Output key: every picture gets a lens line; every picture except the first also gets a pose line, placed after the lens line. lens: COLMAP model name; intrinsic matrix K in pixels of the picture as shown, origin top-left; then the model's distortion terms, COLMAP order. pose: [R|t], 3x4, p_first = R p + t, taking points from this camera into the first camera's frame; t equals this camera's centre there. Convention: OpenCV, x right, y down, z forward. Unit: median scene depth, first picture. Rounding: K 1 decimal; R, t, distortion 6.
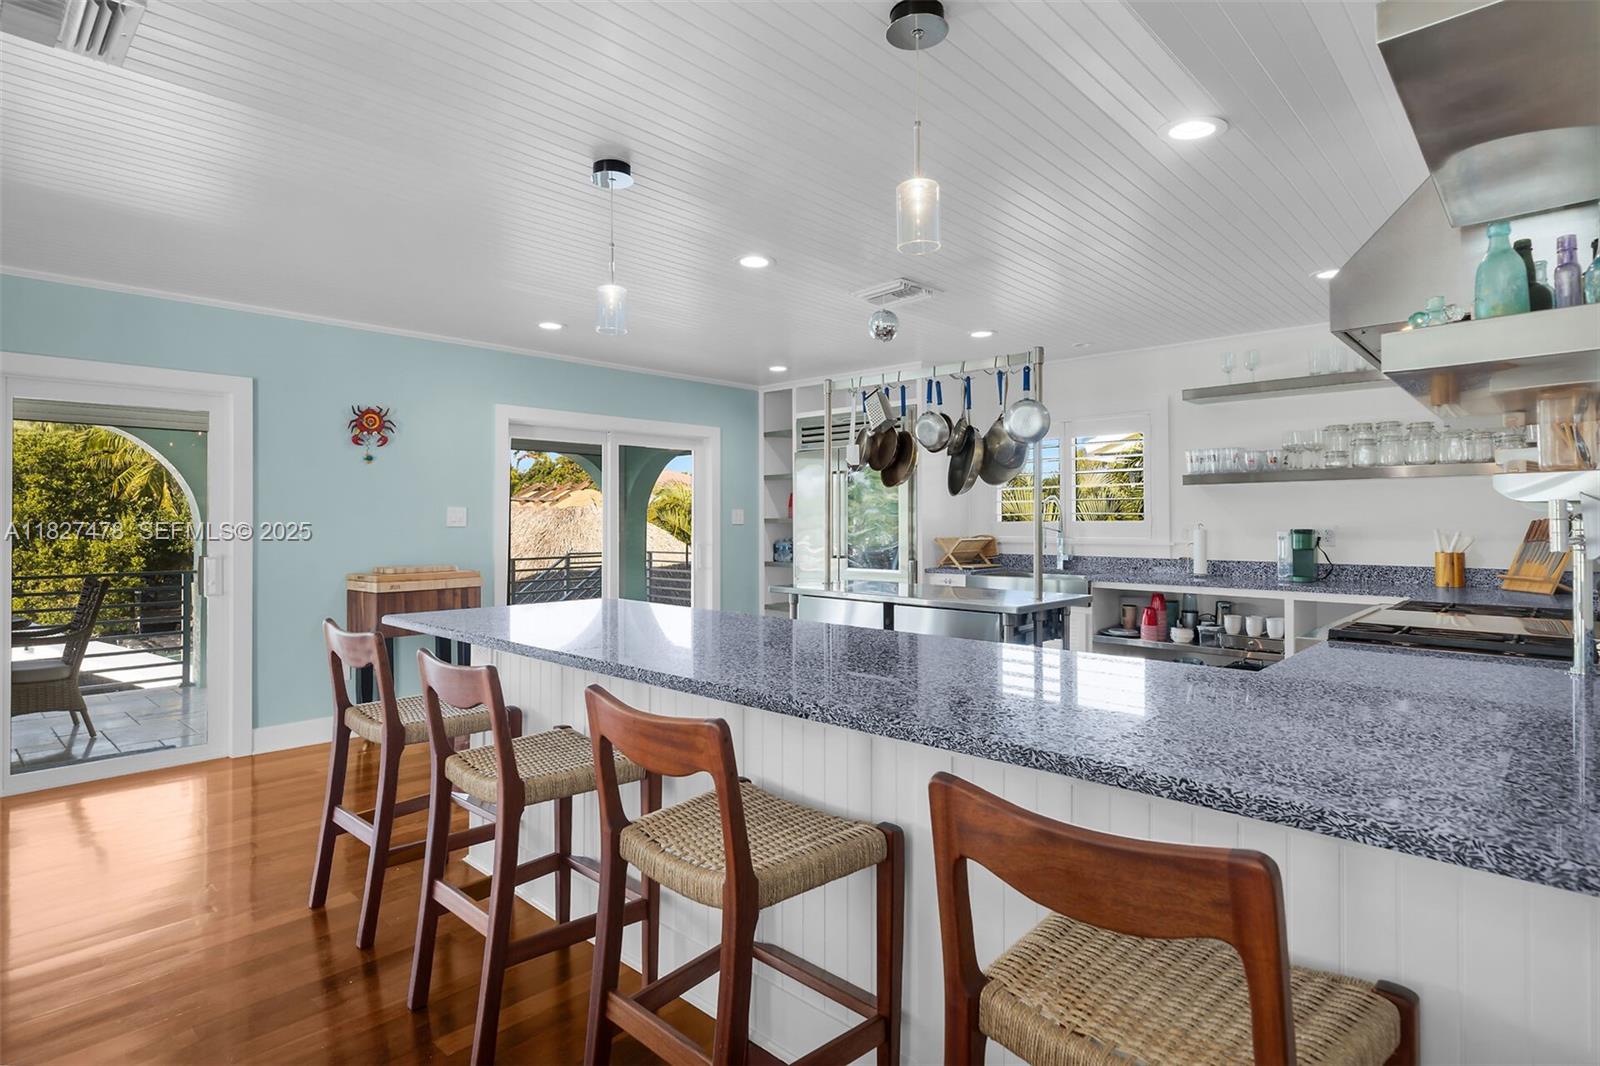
lens RADIAL K [[815.0, 0, 800.0], [0, 815.0, 533.0], [0, 0, 1]] dist [0.003380, -0.000493]
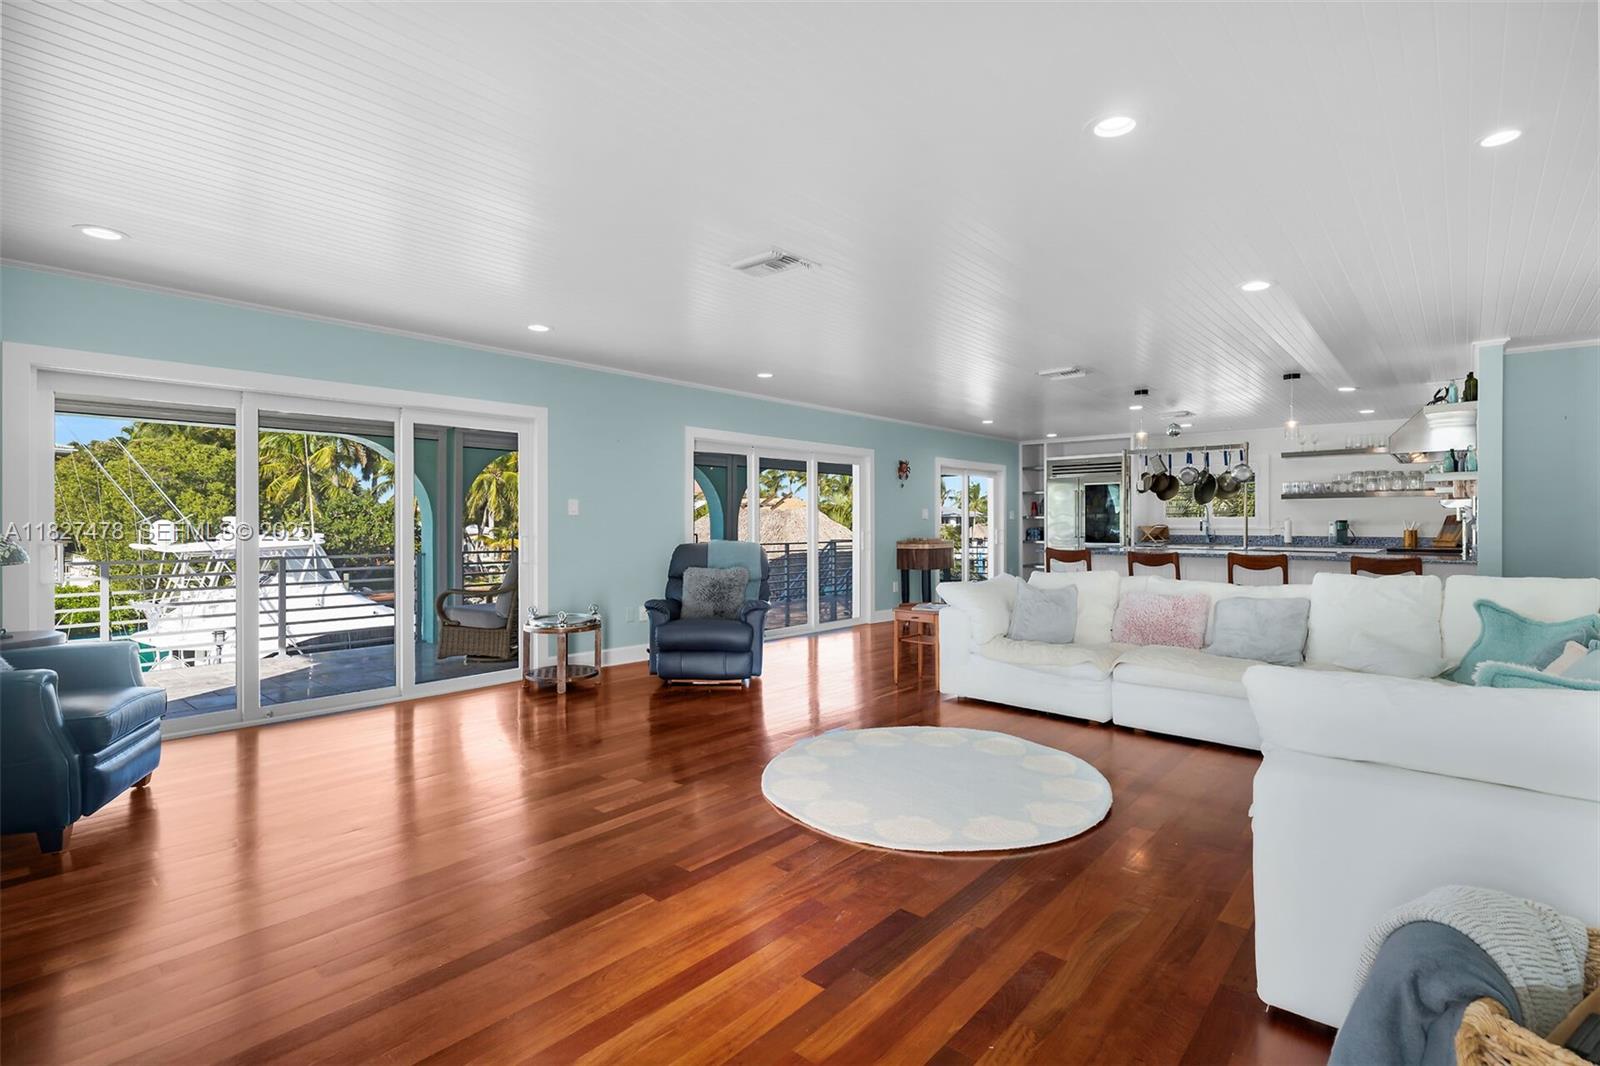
lens RADIAL K [[819.5, 0, 800.0], [0, 819.5, 533.0], [0, 0, 1]] dist [0.043749, 0.000010]
pose [[0.996311, -0.000494, 0.085814, -0.968727], [0.000184, 0.999993, 0.003630, 0.020367], [-0.085816, -0.003601, 0.996305, -1.038384]]
